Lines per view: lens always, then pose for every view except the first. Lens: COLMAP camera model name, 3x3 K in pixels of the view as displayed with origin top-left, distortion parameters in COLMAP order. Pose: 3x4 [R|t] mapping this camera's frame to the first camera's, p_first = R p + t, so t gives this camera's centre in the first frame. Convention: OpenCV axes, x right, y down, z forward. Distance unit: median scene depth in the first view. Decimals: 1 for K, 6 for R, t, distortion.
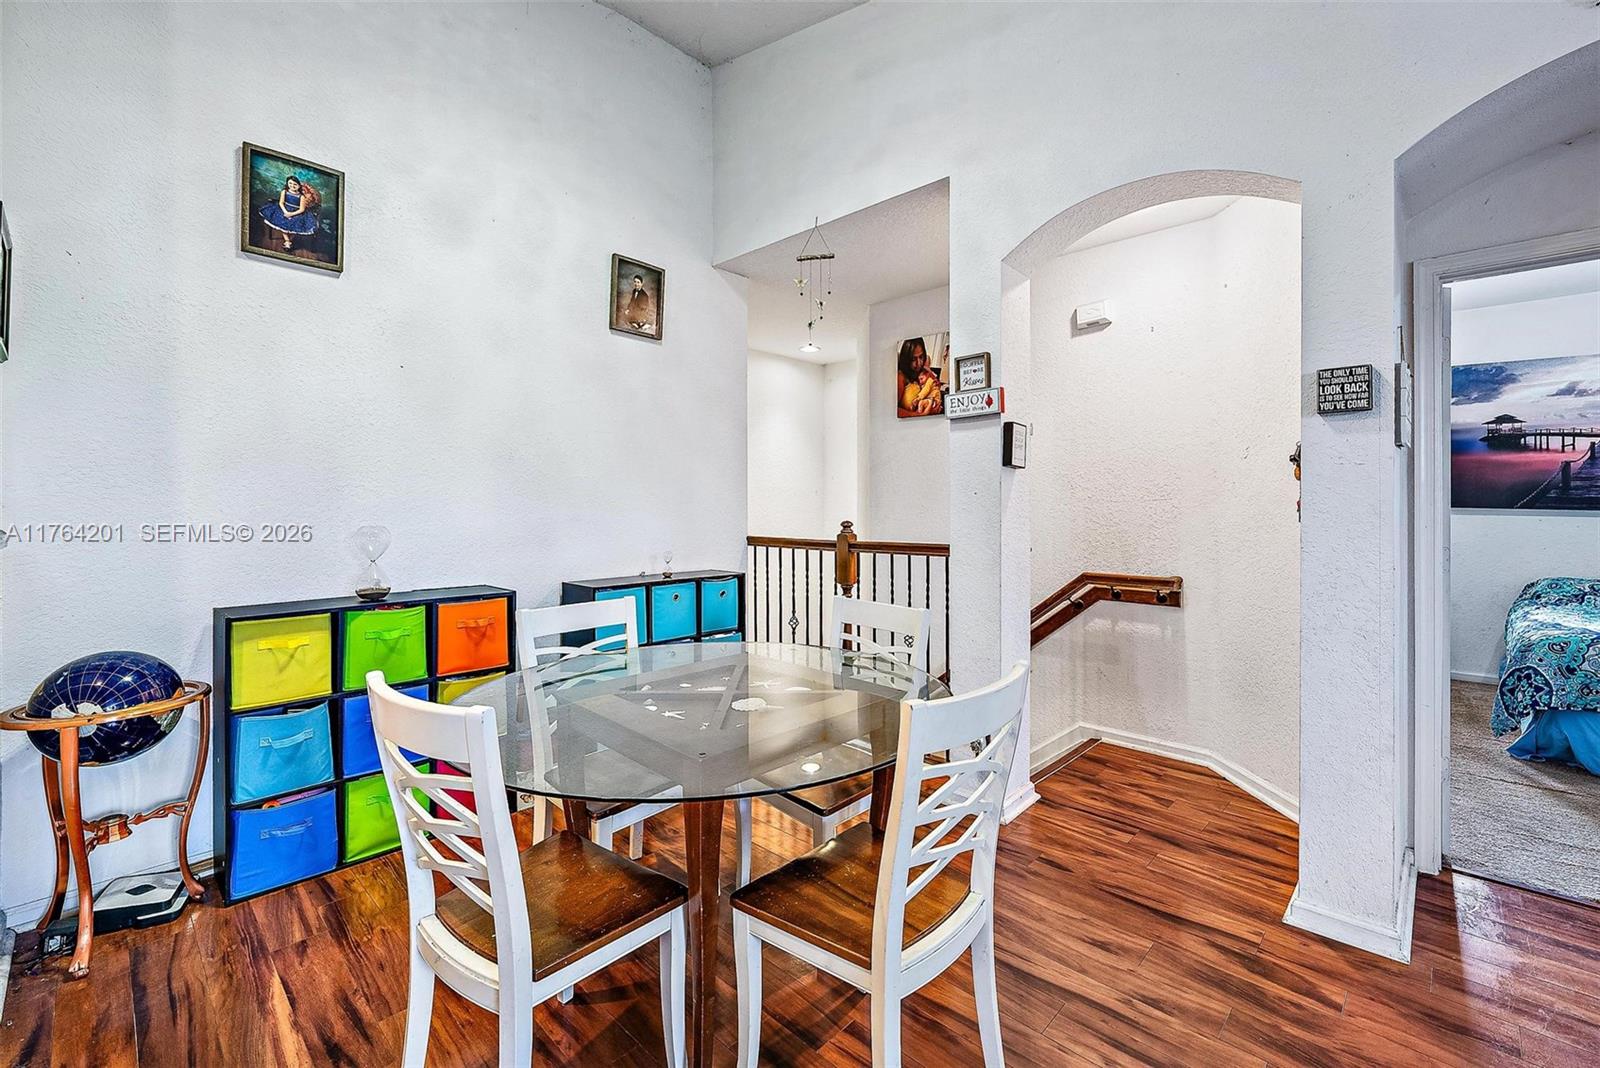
lens RADIAL K [[681.9, 0, 801.5], [0, 681.9, 518.6], [0, 0, 1]] dist [-0.001636, -0.000090]
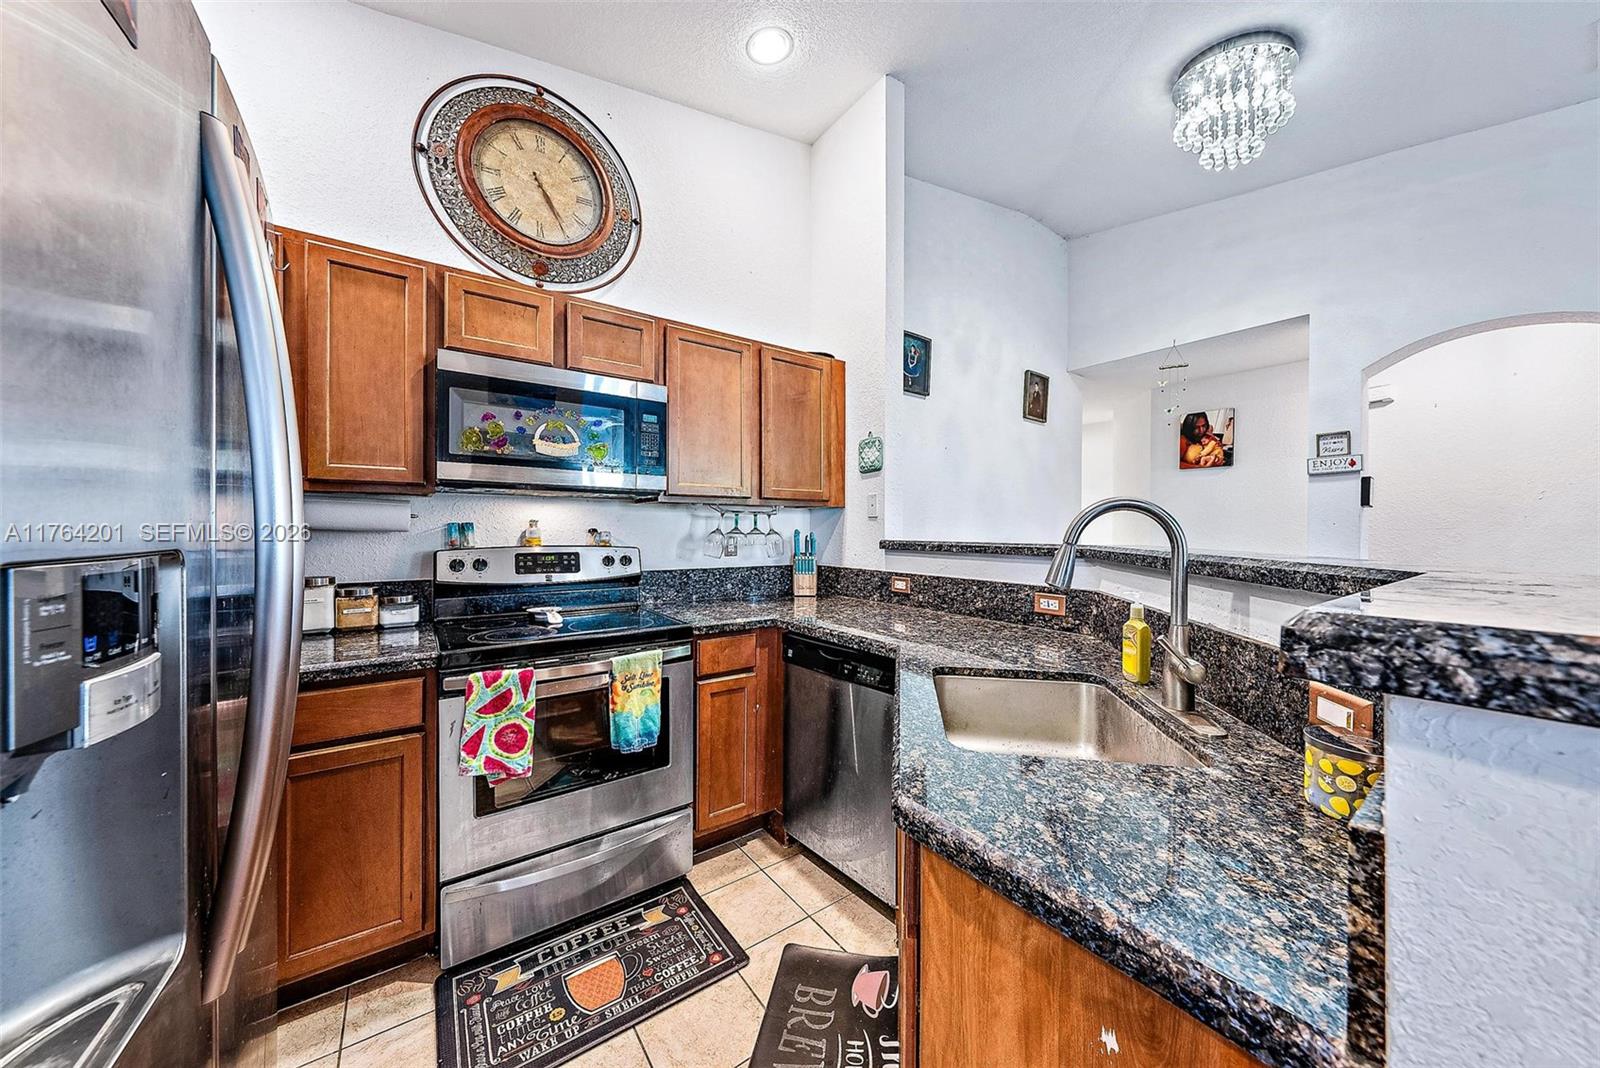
lens RADIAL K [[532.2, 0, 798.5], [0, 532.2, 535.8], [0, 0, 1]] dist [-0.002167, 0.000064]
pose [[0.981970, 0.009677, -0.188788, -0.530250], [-0.010698, 0.999933, -0.004390, 0.005135], [0.188733, 0.006330, 0.982008, -0.286820]]
